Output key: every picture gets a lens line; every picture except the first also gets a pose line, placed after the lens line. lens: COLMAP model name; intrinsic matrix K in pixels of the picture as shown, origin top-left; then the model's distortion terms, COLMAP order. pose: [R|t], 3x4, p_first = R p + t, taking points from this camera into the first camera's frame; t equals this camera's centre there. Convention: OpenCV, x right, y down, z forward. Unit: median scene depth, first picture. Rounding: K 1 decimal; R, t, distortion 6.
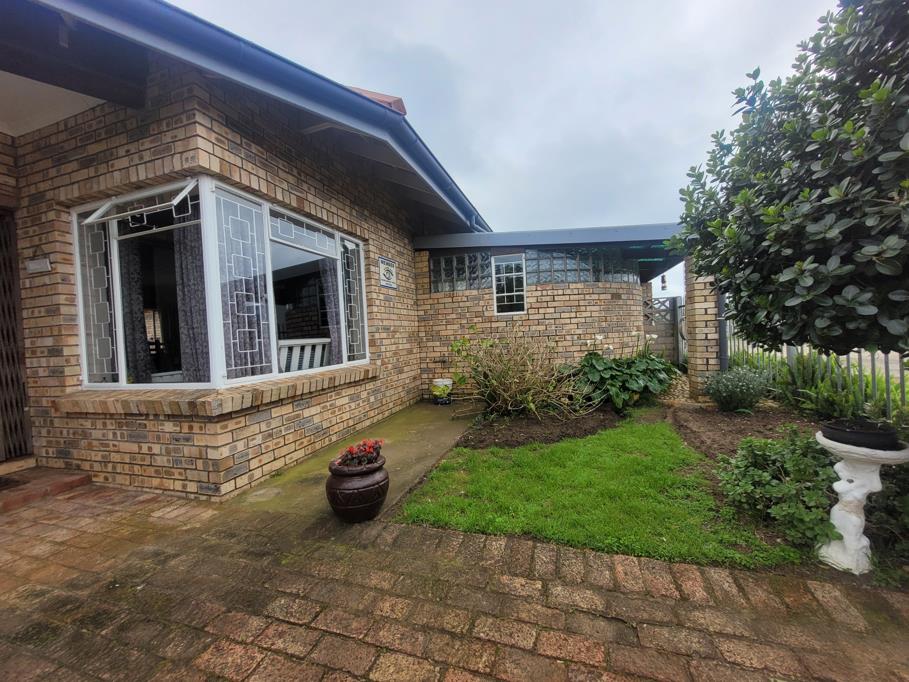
lens RADIAL K [[358.1, 0, 458.4], [0, 358.1, 340.9], [0, 0, 1]] dist [0.009087, -0.002050]
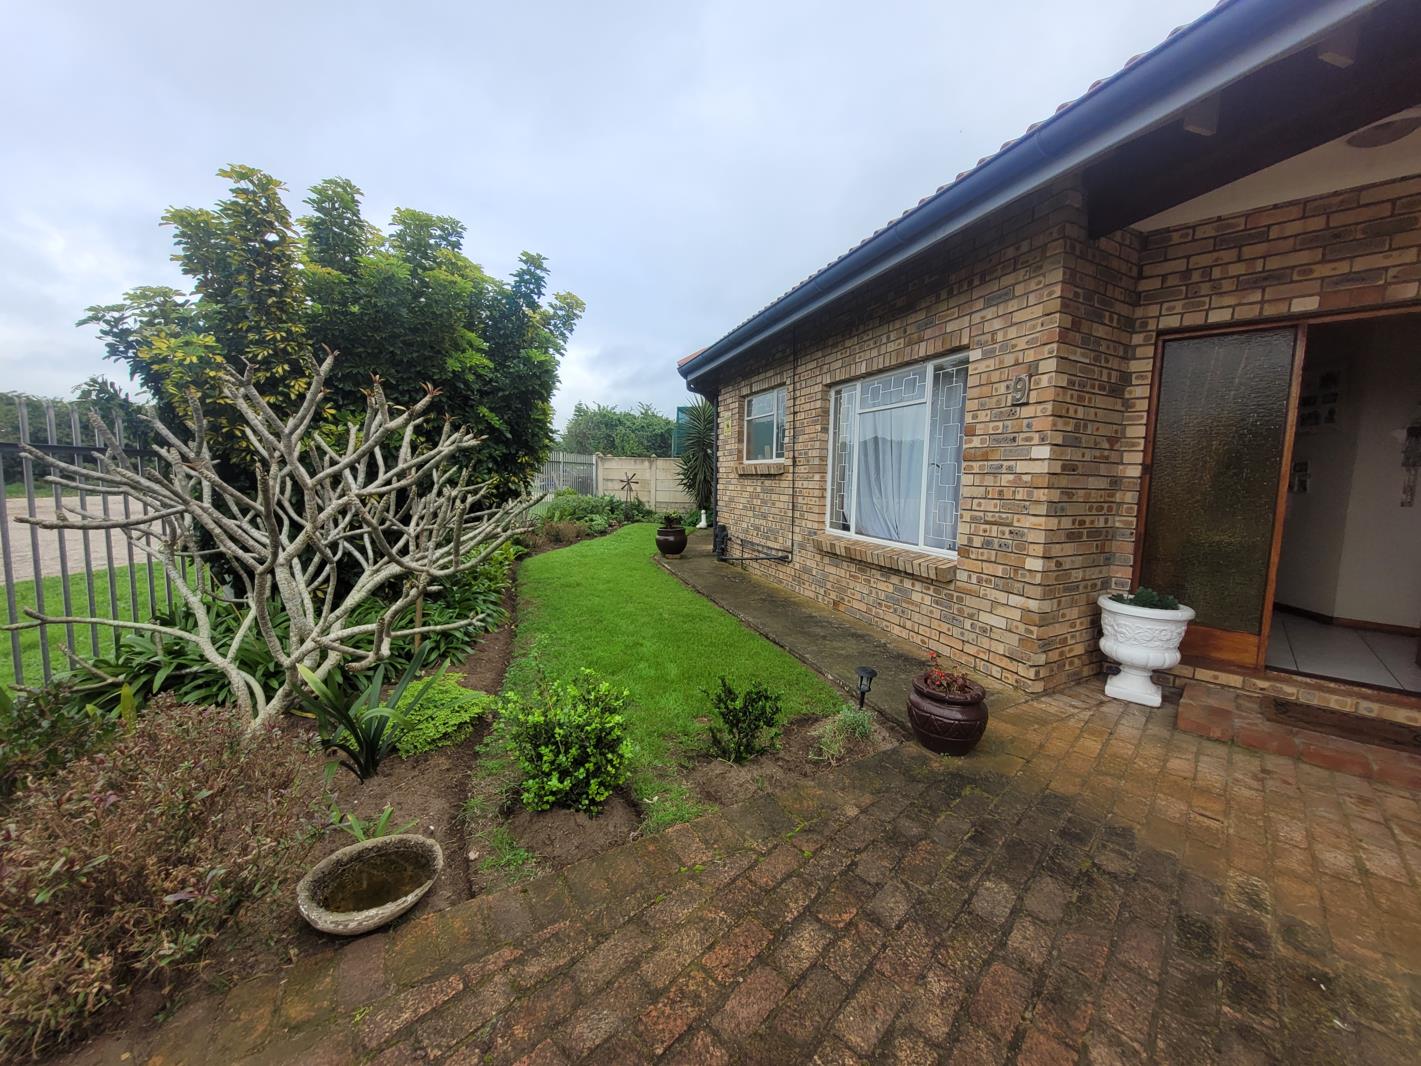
lens RADIAL K [[559.8, 0, 719.3], [0, 559.8, 529.9], [0, 0, 1]] dist [0.009087, -0.002050]
pose [[-0.427800, 0.135568, -0.893649, 0.138341], [-0.015627, 0.987431, 0.157276, -0.128967], [0.903738, 0.081248, -0.420304, 0.275883]]
